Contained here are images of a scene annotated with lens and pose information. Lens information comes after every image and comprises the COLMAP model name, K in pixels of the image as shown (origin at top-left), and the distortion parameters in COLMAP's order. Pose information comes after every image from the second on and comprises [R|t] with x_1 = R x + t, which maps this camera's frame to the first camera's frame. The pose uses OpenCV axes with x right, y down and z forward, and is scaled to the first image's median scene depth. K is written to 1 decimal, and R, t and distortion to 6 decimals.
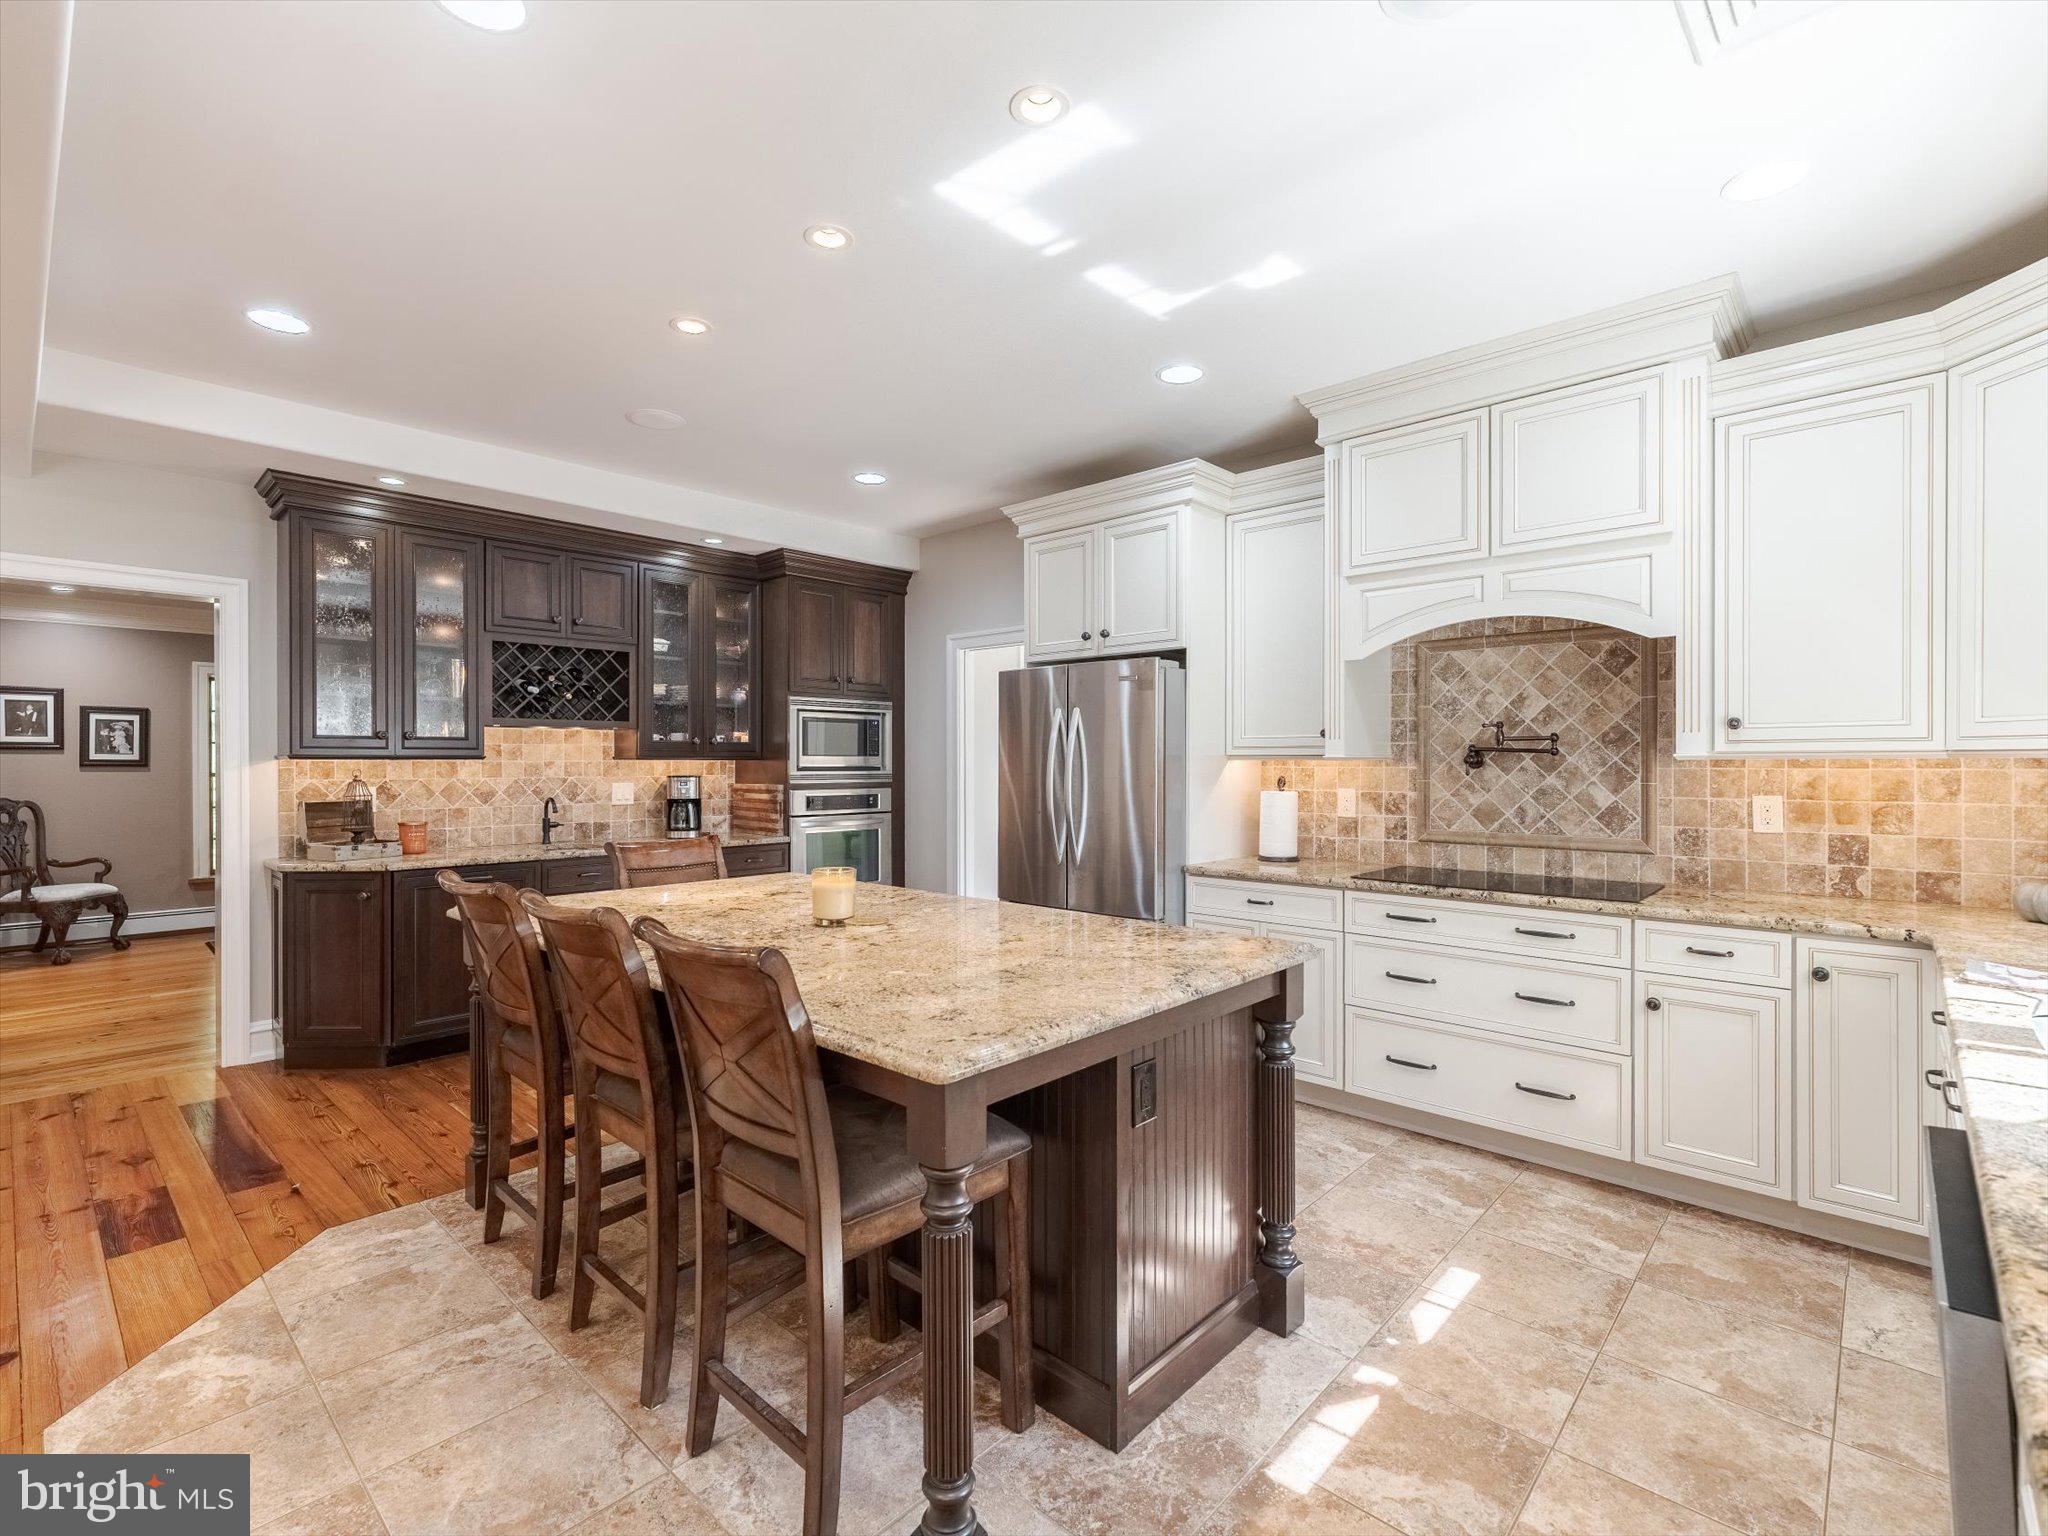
lens RADIAL K [[927.8, 0, 1012.0], [0, 927.8, 763.4], [0, 0, 1]] dist [-0.001649, -0.000127]
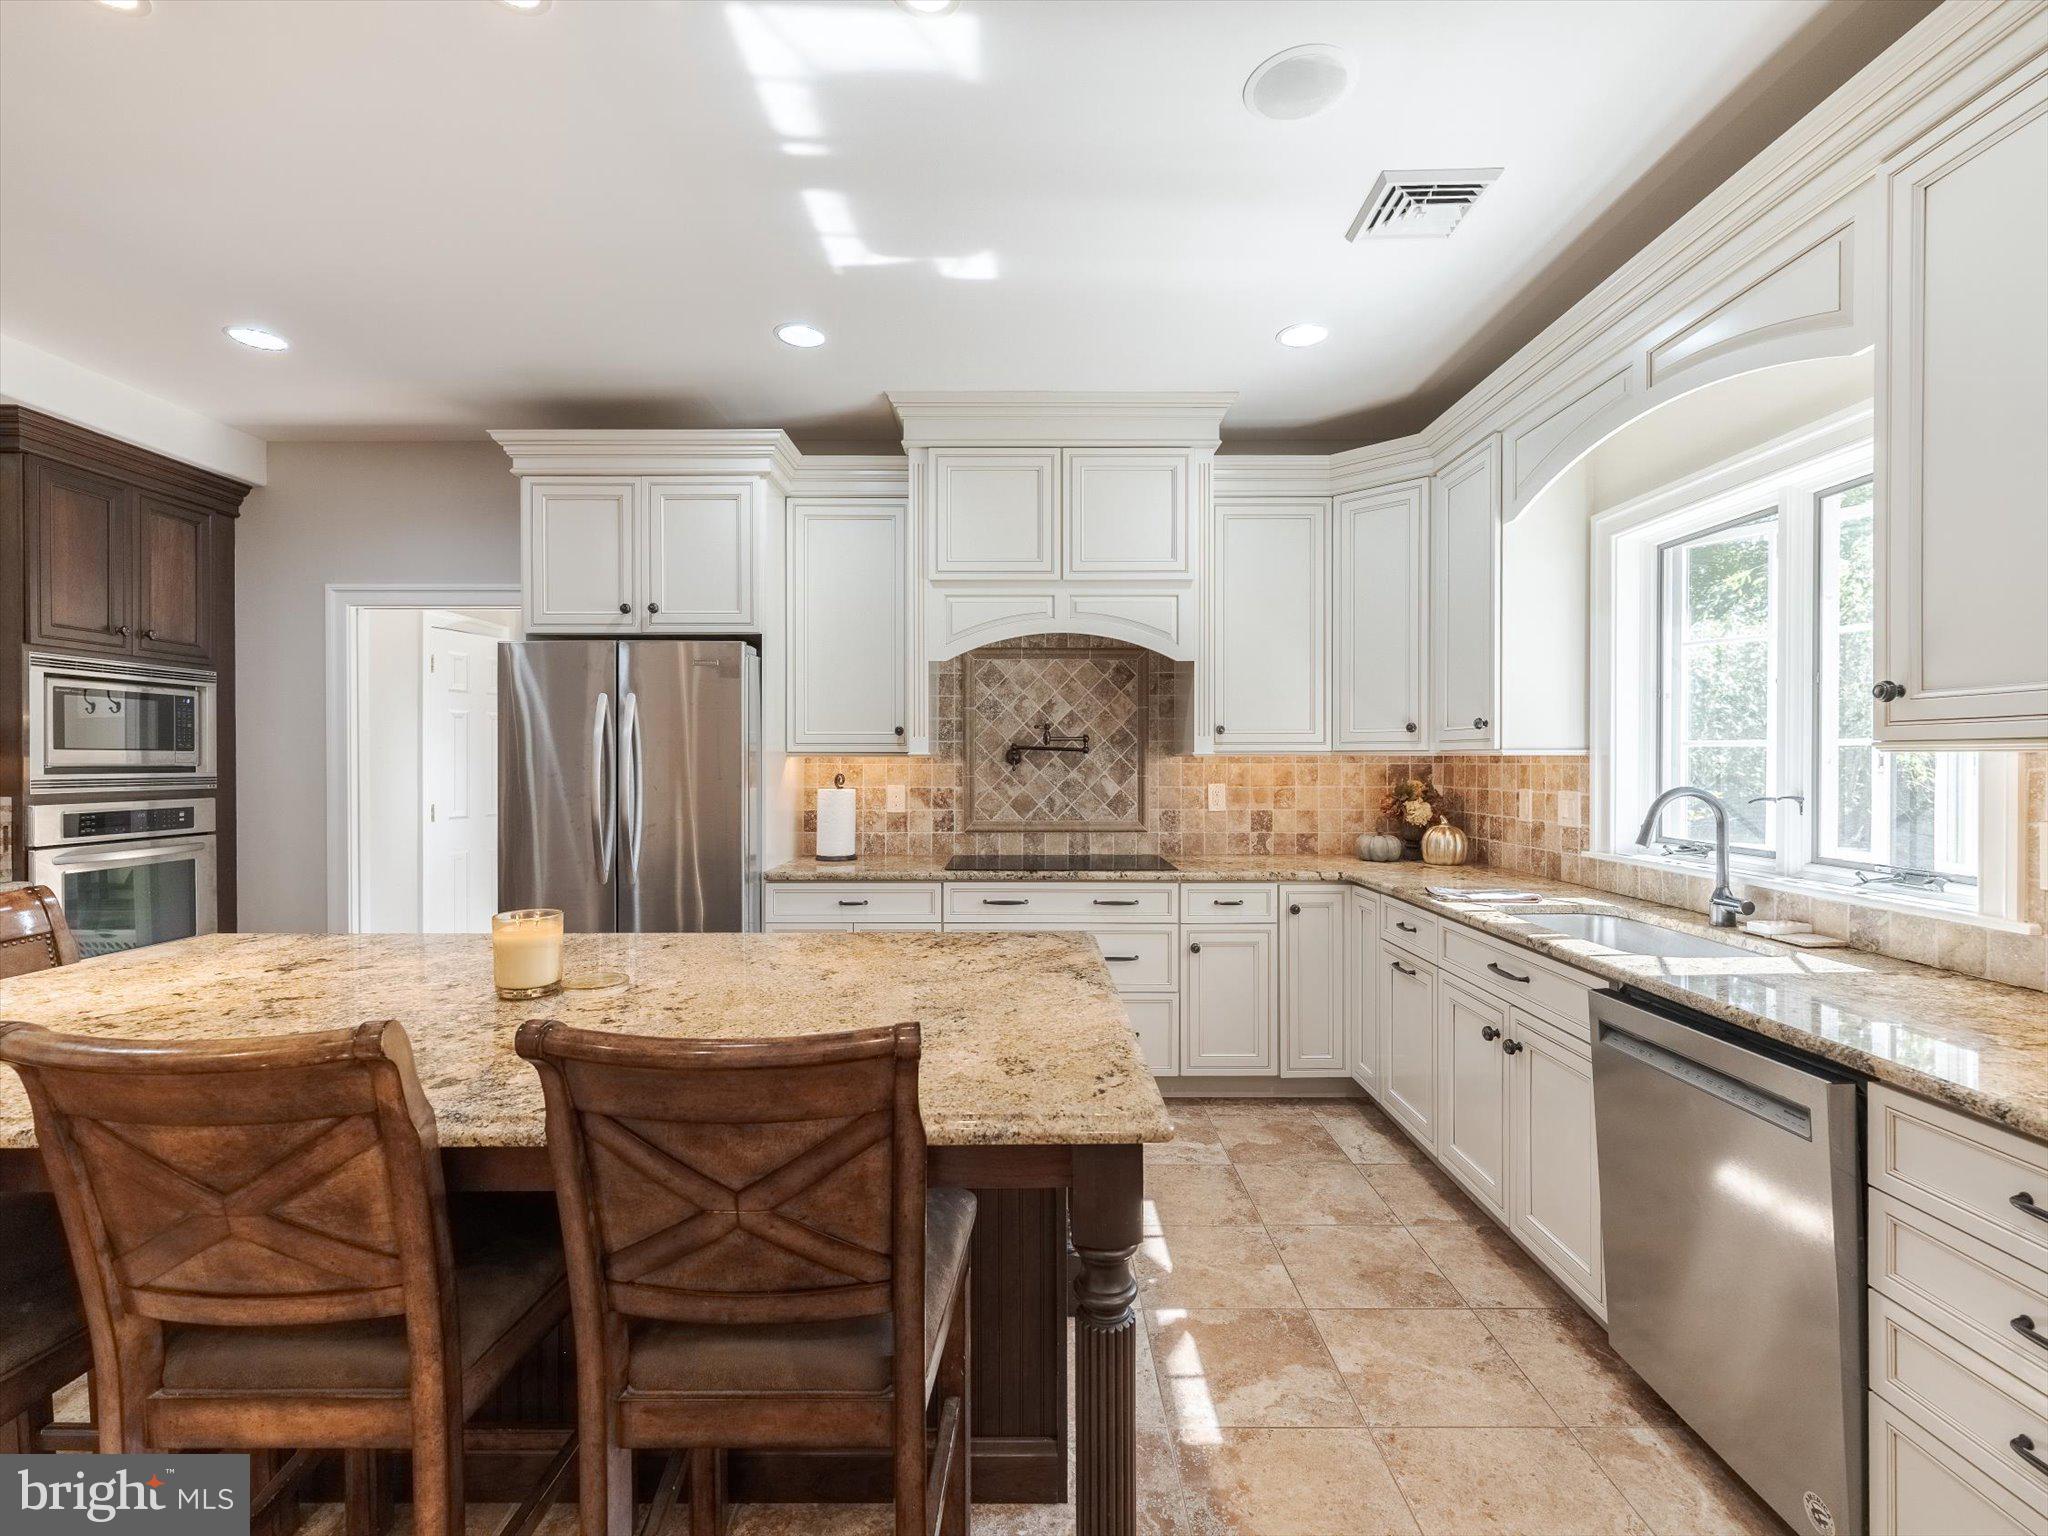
lens RADIAL K [[927.8, 0, 1012.0], [0, 927.8, 763.4], [0, 0, 1]] dist [-0.001649, -0.000127]
pose [[0.735042, -0.003006, 0.678015, -0.279866], [0.001478, 0.999995, 0.002832, 0.000731], [-0.678020, -0.001079, 0.735042, 0.179473]]
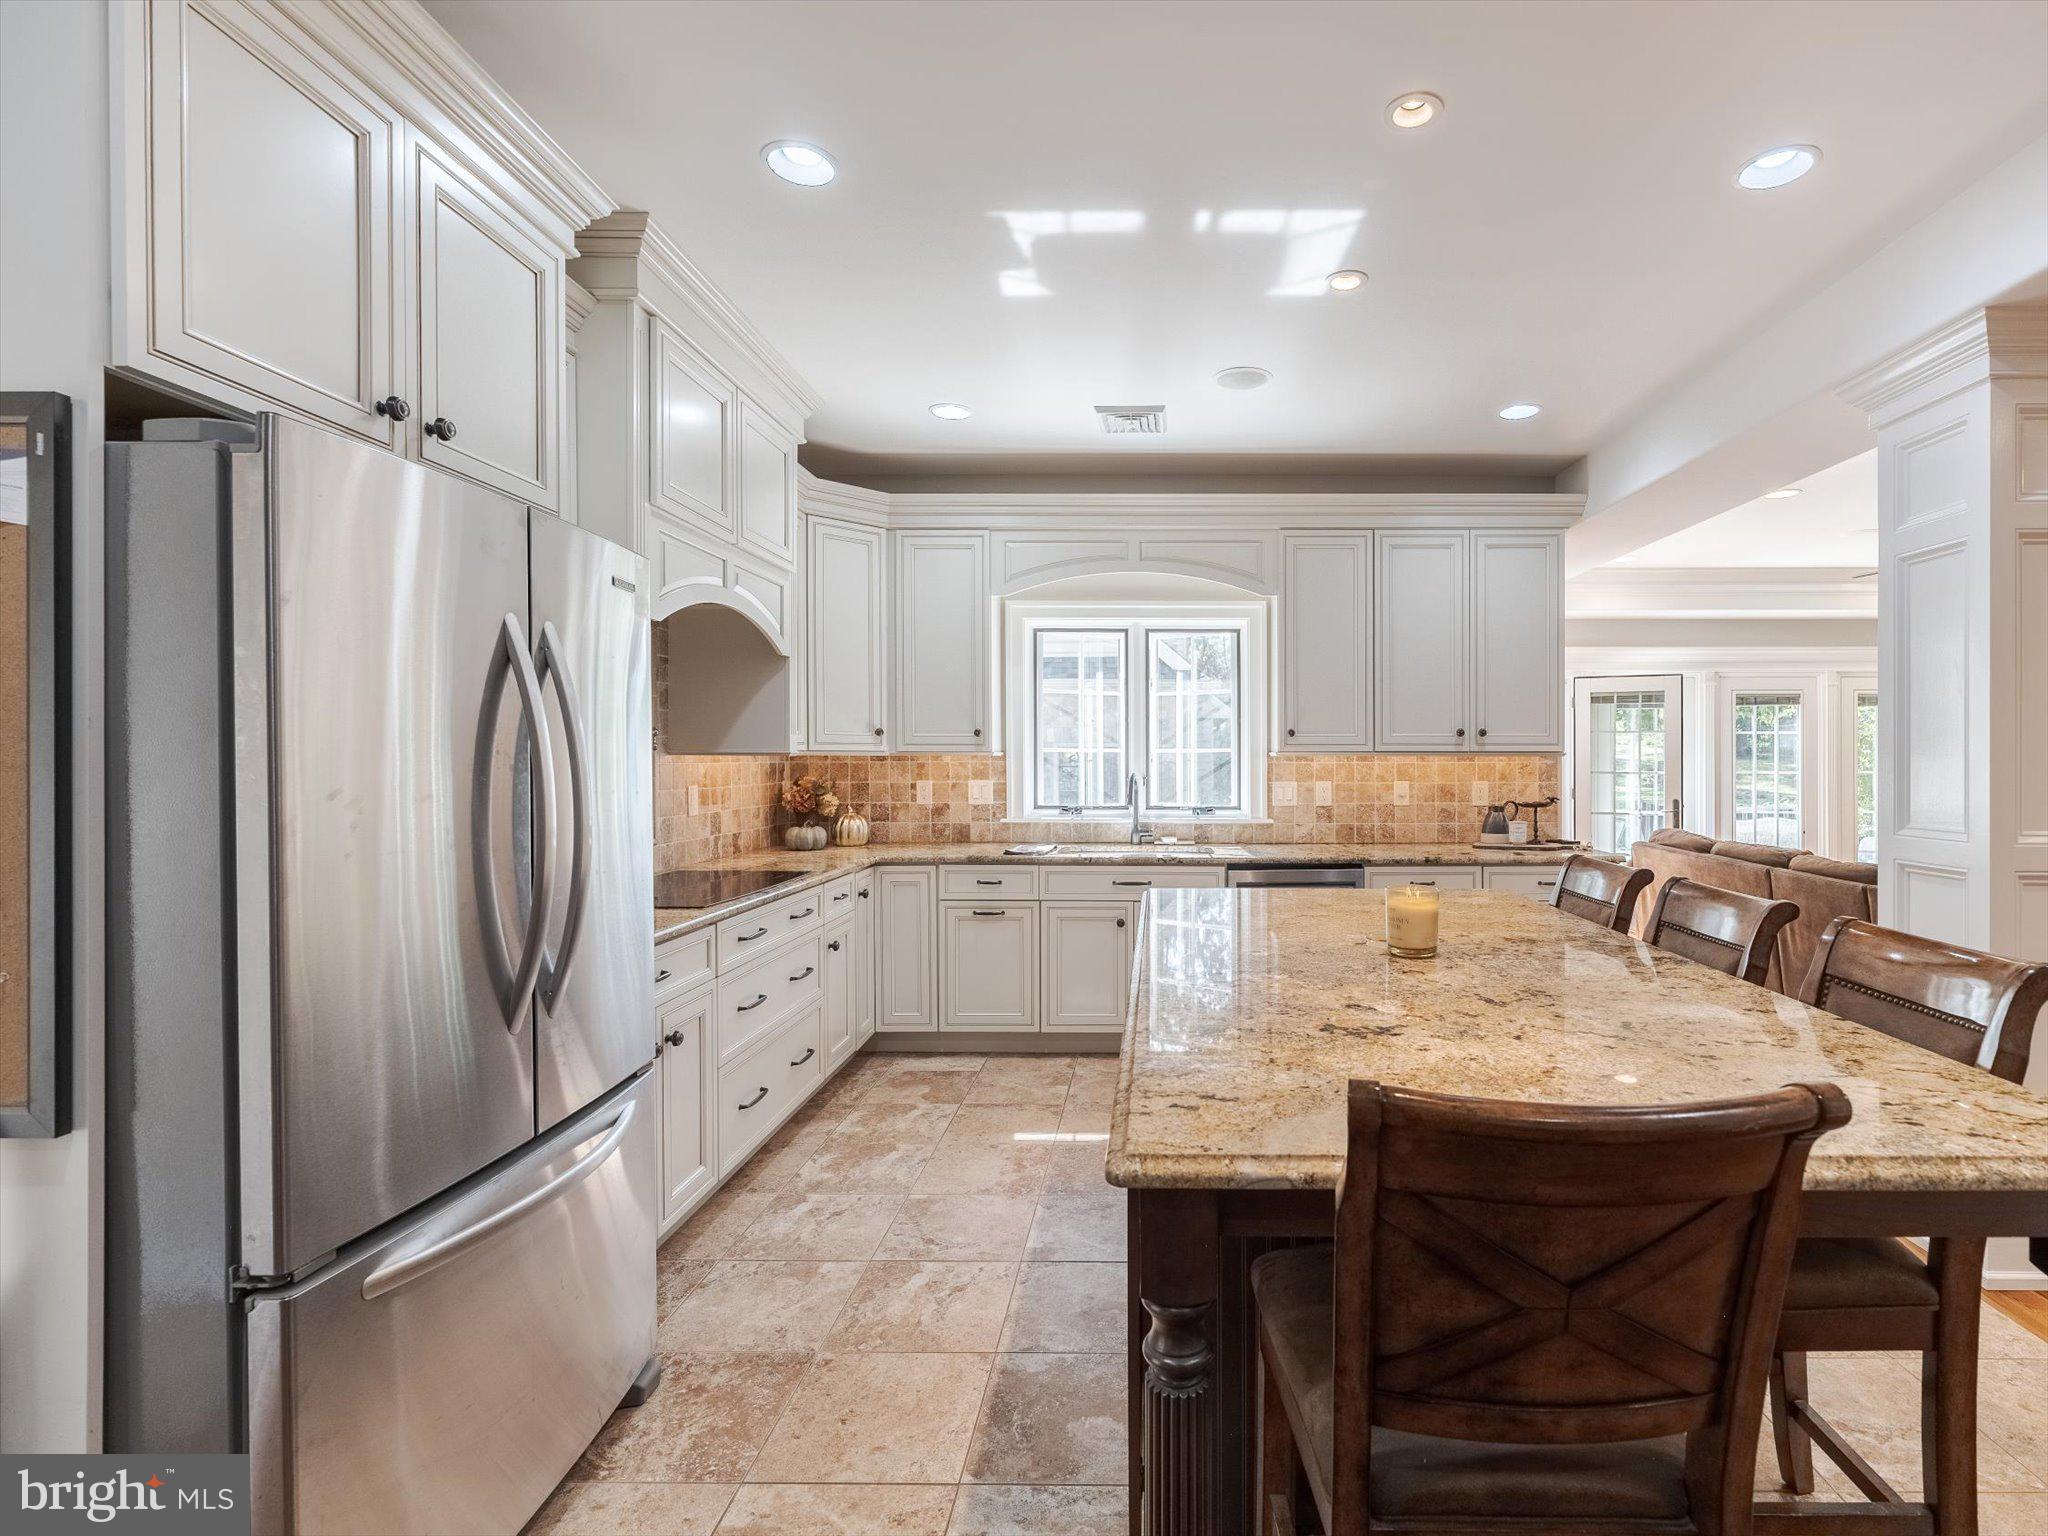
lens RADIAL K [[999.9, 0, 1156.4], [0, 999.9, 754.3], [0, 0, 1]] dist [-0.000311, 0.000004]
pose [[-0.682135, 0.003196, 0.731219, -0.488837], [0.002106, 0.999995, -0.002405, -0.001706], [-0.731223, -0.000101, -0.682138, 1.258730]]
